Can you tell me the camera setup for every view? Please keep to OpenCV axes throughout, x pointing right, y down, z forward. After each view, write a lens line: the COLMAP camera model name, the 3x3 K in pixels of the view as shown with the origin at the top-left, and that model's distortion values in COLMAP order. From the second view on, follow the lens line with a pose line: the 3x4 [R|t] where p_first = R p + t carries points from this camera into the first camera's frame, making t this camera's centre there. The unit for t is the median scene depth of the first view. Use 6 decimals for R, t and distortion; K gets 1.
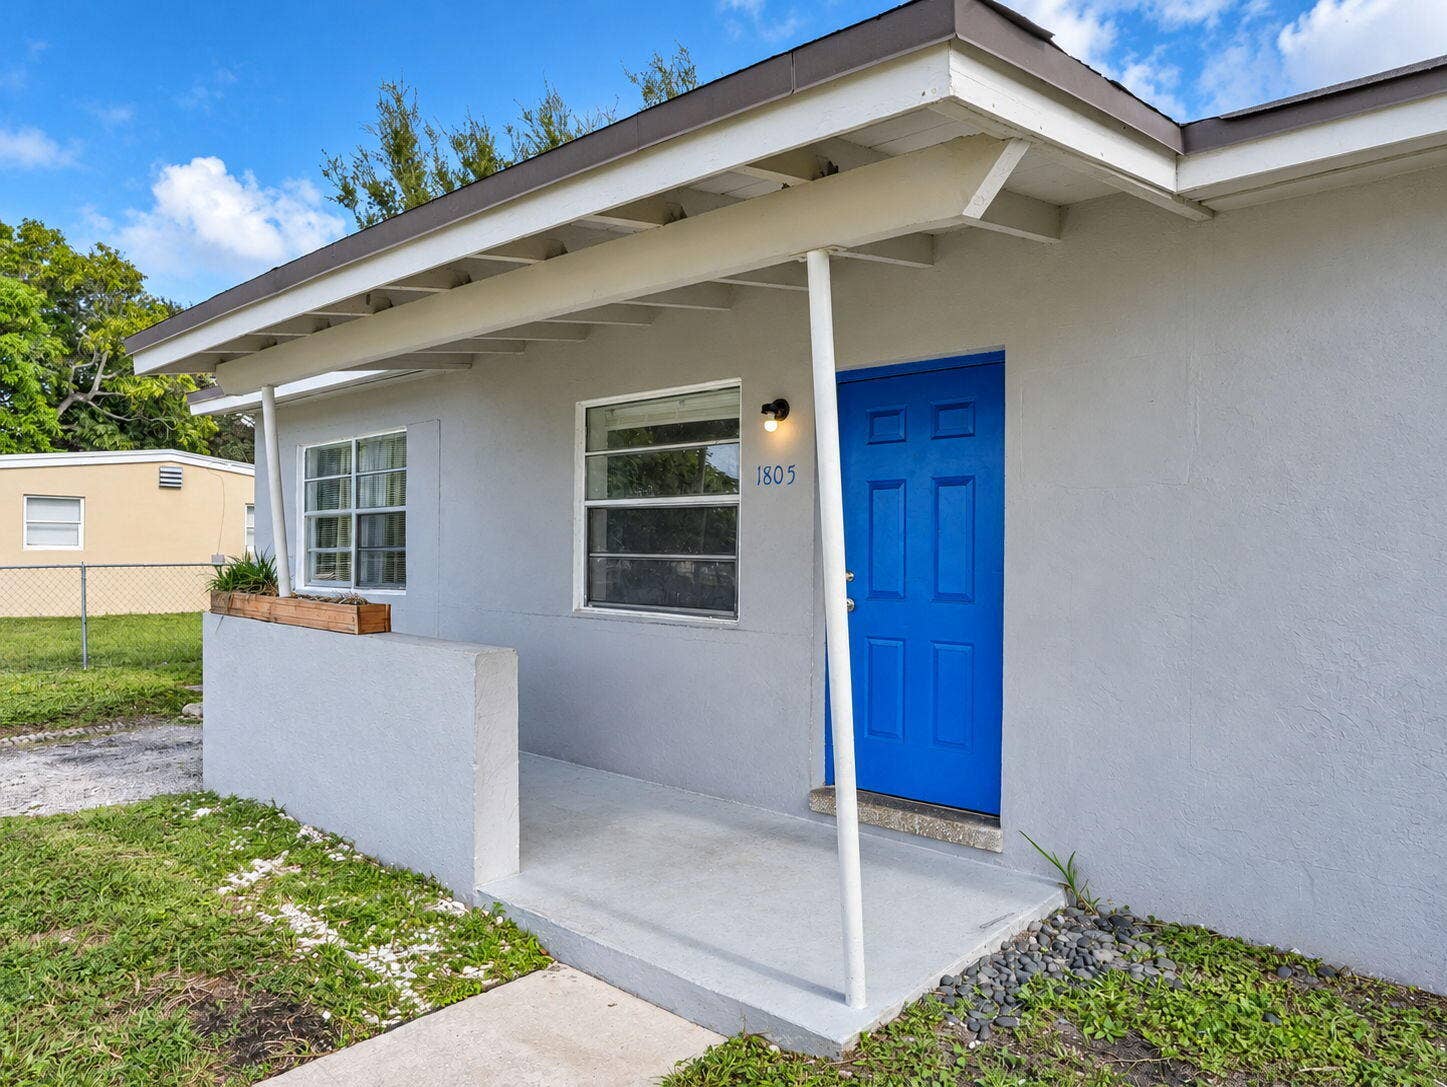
lens RADIAL K [[994.2, 0, 723.5], [0, 994.2, 543.5], [0, 0, 1]] dist [-0.019584, 0.003414]
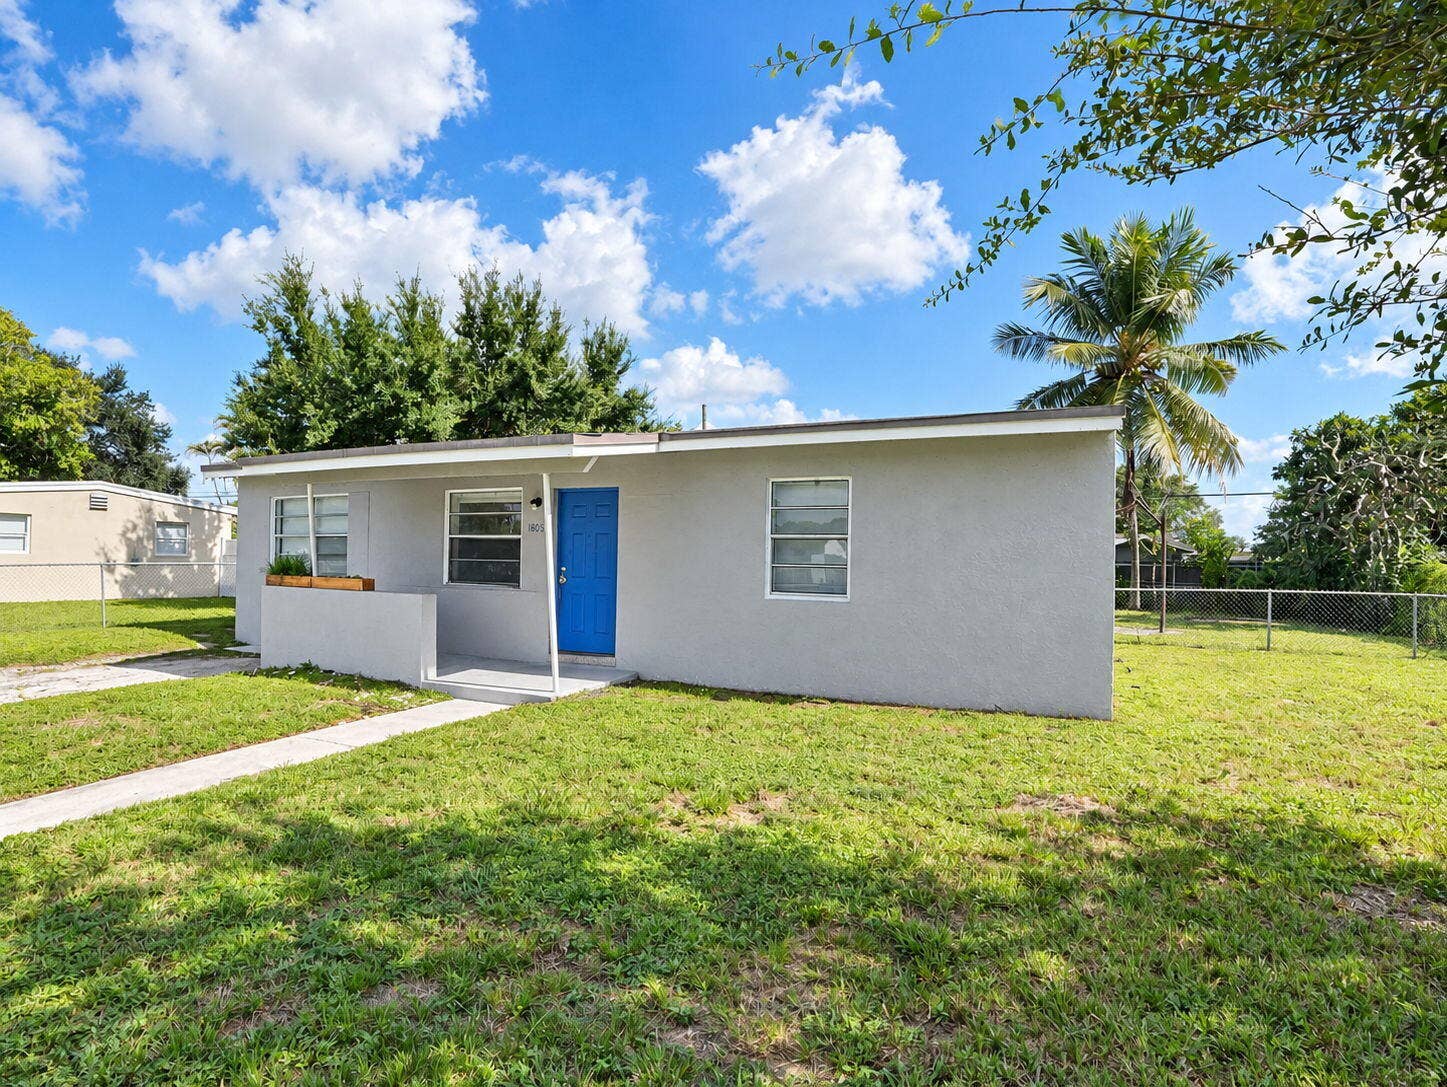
lens RADIAL K [[737.5, 0, 731.8], [0, 737.5, 544.0], [0, 0, 1]] dist [-0.048086, 0.014766]
pose [[0.953997, 0.023795, 0.298870, -0.022680], [-0.017086, 0.999540, -0.025040, 0.007492], [-0.299328, 0.018782, 0.953965, -0.723646]]
